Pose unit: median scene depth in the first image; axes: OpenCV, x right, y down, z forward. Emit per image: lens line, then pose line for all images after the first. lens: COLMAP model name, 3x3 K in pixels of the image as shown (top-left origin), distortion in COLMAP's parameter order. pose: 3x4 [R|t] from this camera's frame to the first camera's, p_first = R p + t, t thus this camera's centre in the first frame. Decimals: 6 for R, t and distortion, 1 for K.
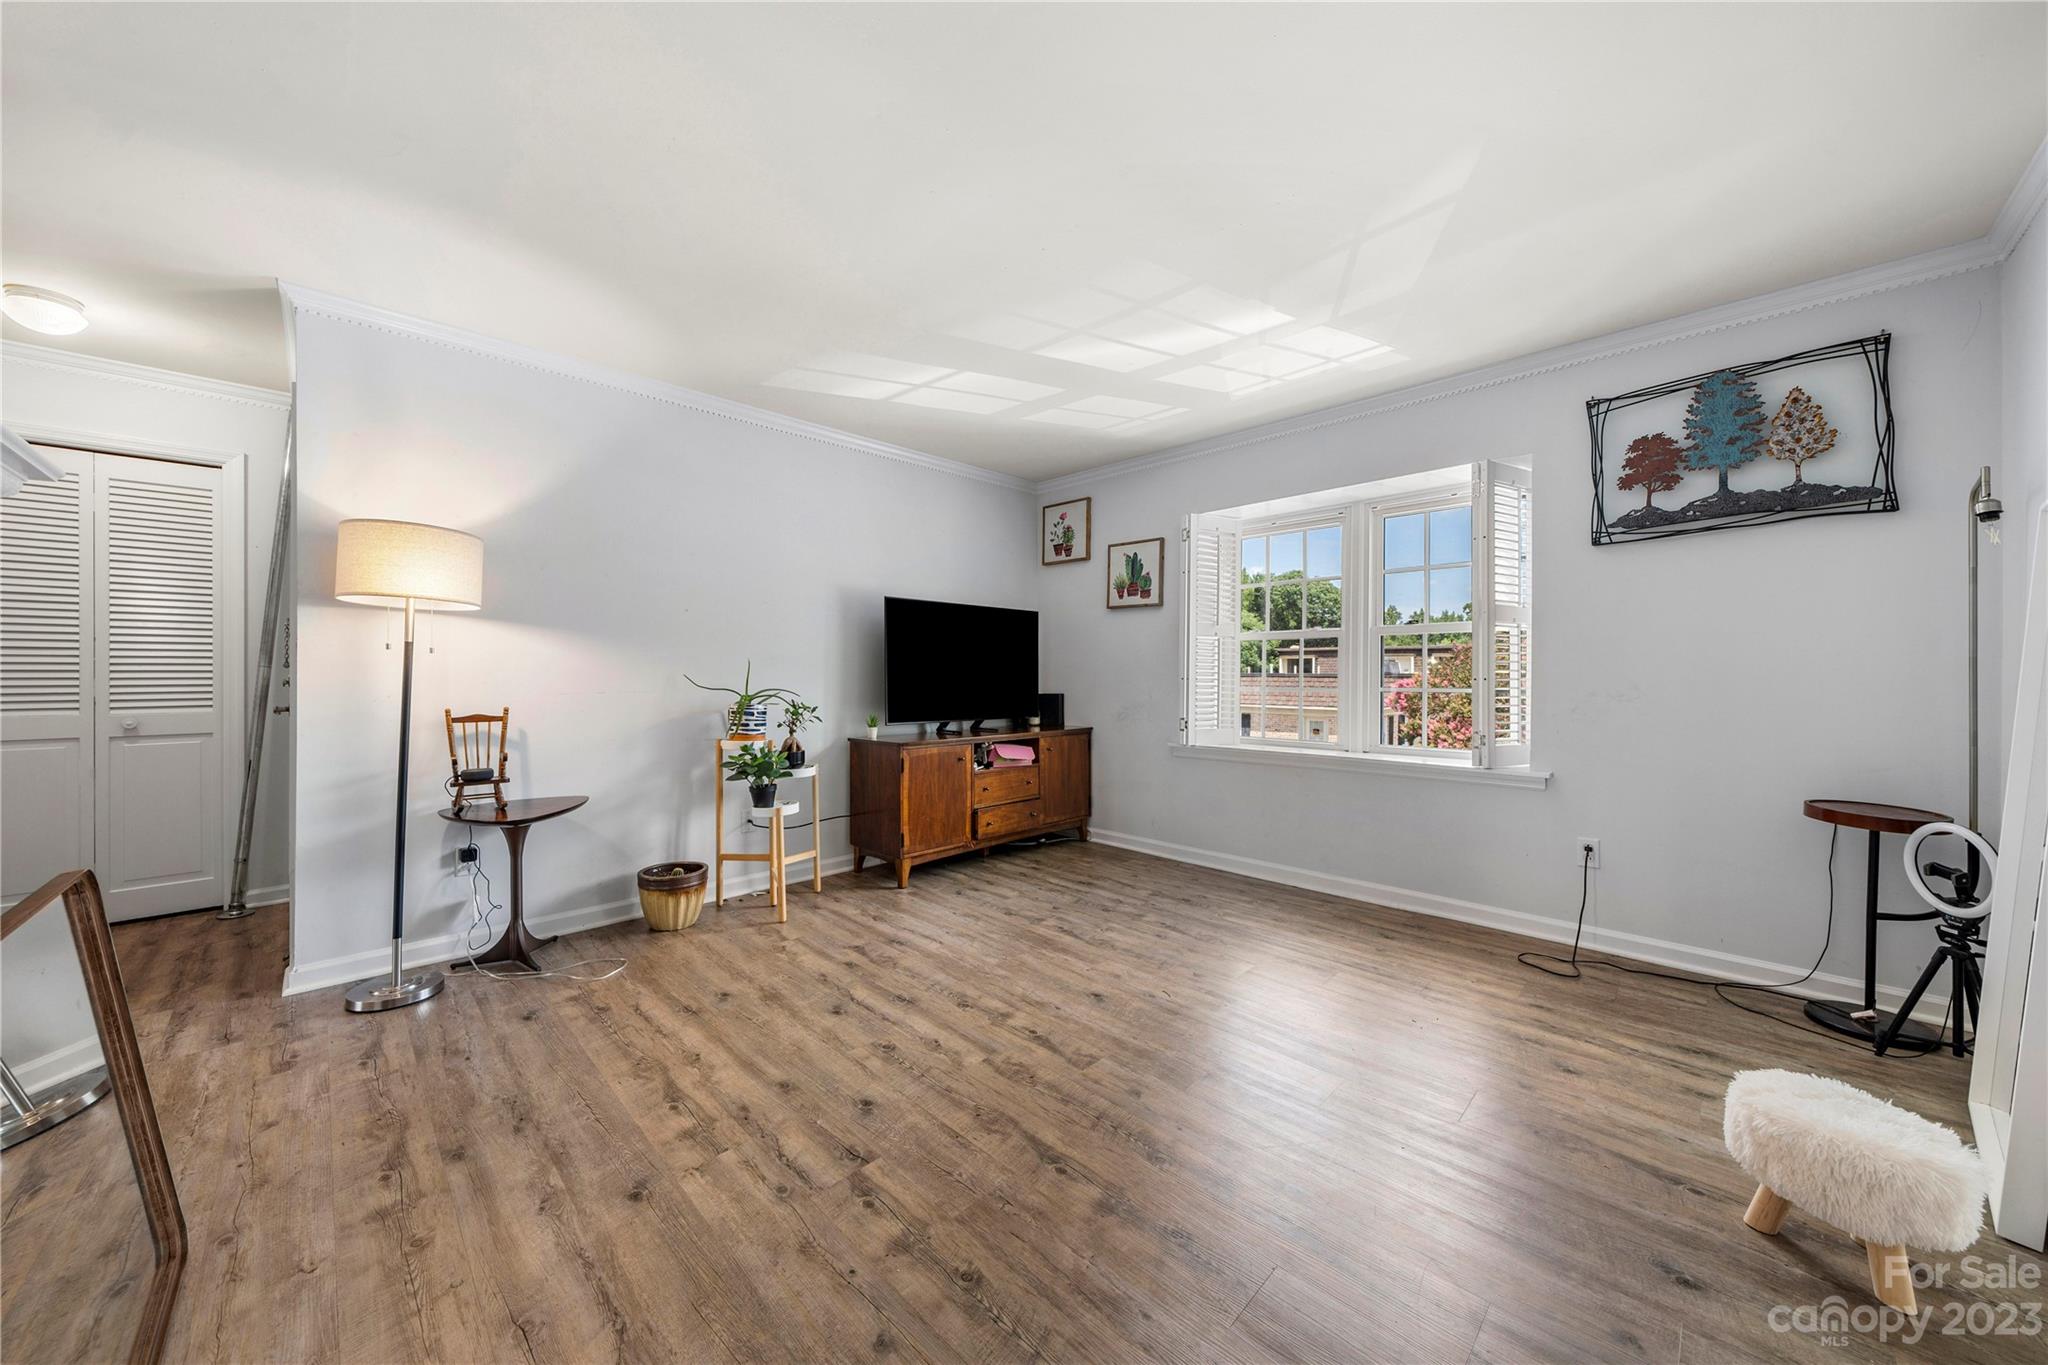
lens RADIAL K [[691.8, 0, 1028.0], [0, 691.8, 708.2], [0, 0, 1]] dist [-0.000515, -0.000114]
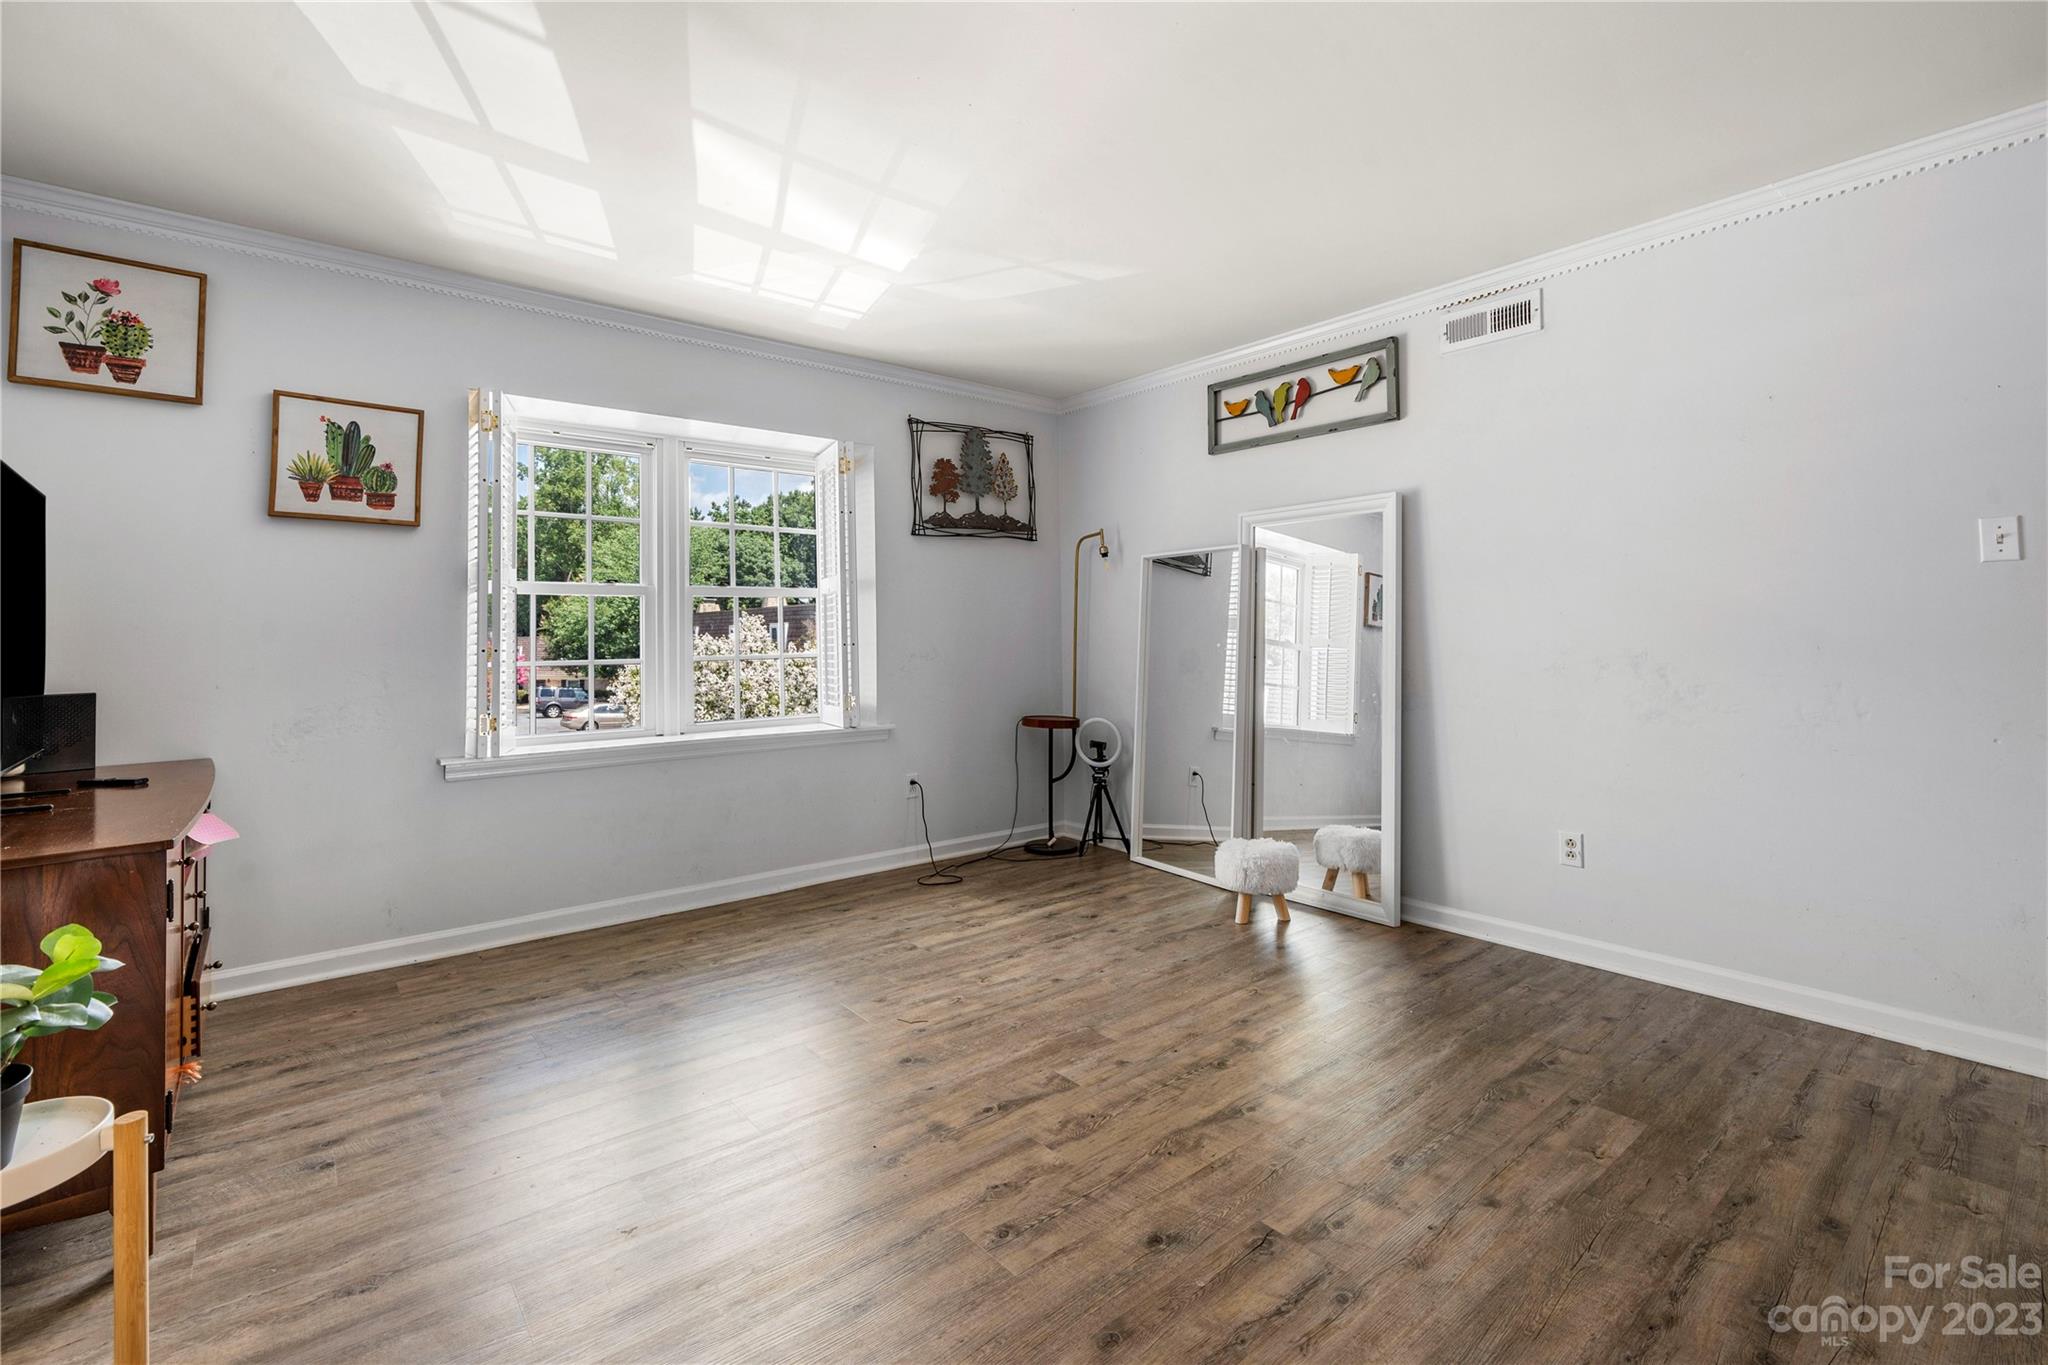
lens RADIAL K [[878.2, 0, 1017.1], [0, 878.2, 649.0], [0, 0, 1]] dist [-0.000112, 0.000294]
pose [[0.134026, -0.014726, 0.990868, -0.686058], [0.058706, 0.998251, 0.006895, -0.030220], [-0.989237, 0.057246, 0.134657, 0.593568]]
